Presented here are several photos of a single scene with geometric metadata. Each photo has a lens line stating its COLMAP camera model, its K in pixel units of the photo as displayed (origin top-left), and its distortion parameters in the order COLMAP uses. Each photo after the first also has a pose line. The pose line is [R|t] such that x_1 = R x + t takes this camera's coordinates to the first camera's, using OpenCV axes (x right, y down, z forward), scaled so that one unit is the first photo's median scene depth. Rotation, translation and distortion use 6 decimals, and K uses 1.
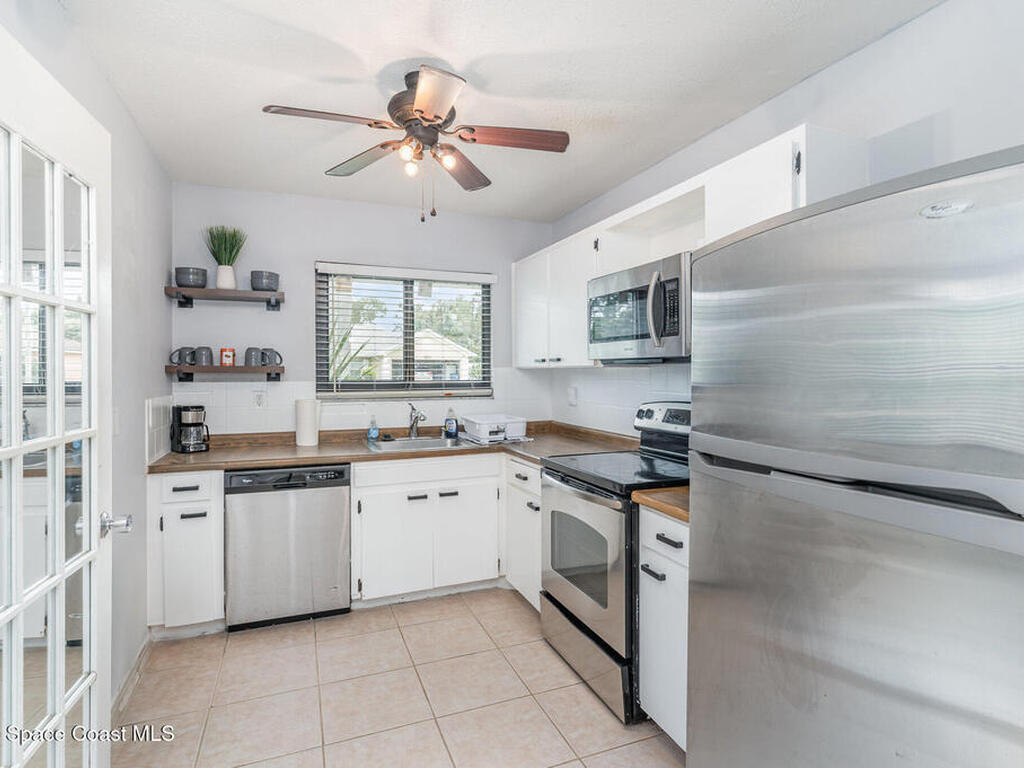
lens RADIAL K [[549.9, 0, 516.8], [0, 549.9, 376.6], [0, 0, 1]] dist [-0.004540, 0.003872]
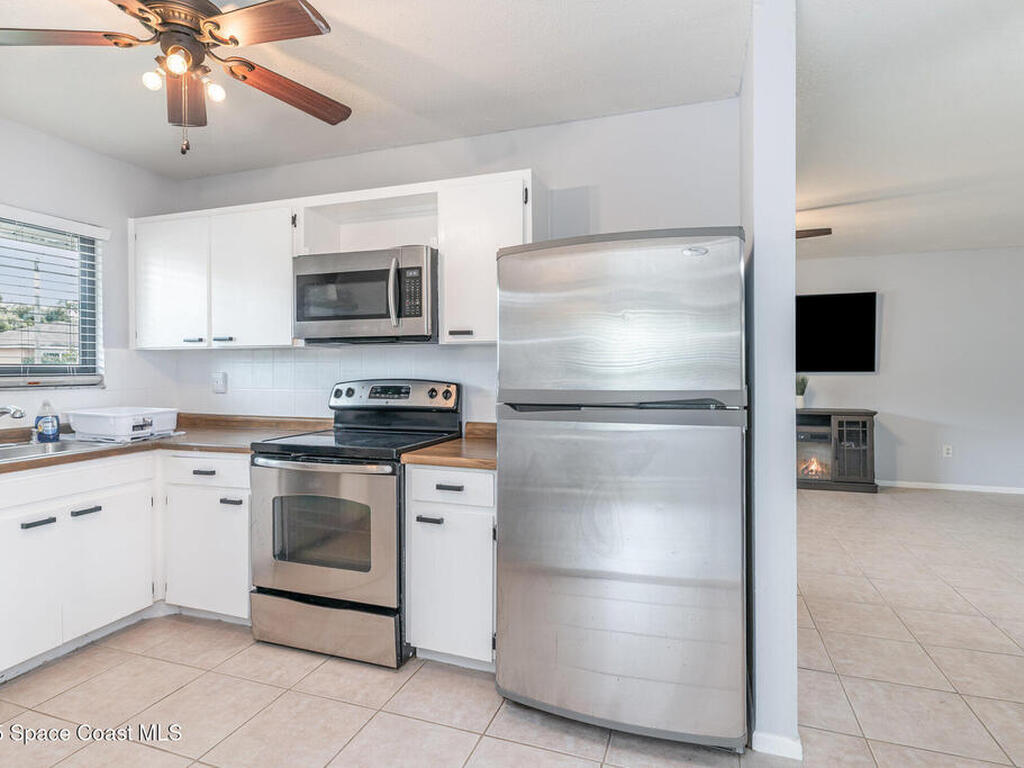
lens RADIAL K [[549.9, 0, 517.1], [0, 549.9, 375.1], [0, 0, 1]] dist [-0.004540, 0.003872]
pose [[0.657972, -0.007557, 0.753004, -0.324041], [0.009456, 0.999954, 0.001773, 0.034439], [-0.752983, 0.005954, 0.658013, 0.067193]]
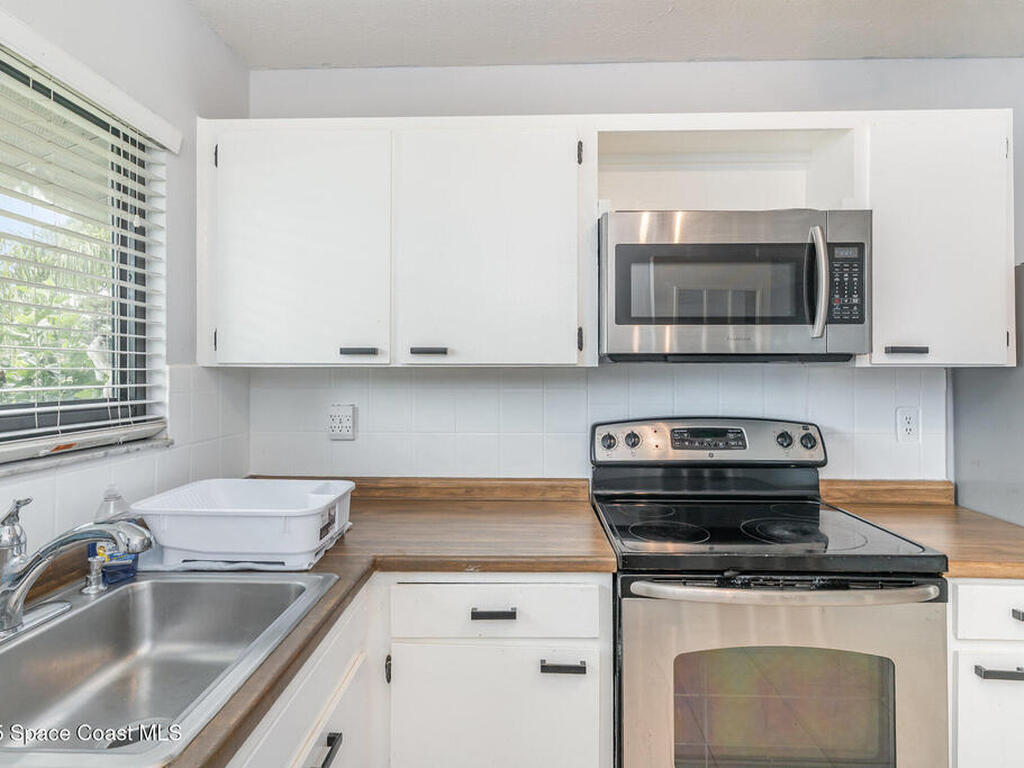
lens RADIAL K [[549.9, 0, 511.6], [0, 549.9, 373.8], [0, 0, 1]] dist [-0.004540, 0.003872]
pose [[0.409200, 0.002395, 0.912442, -0.398174], [0.010116, 0.999923, -0.007161, -0.006707], [-0.912389, 0.012161, 0.409144, 0.825474]]
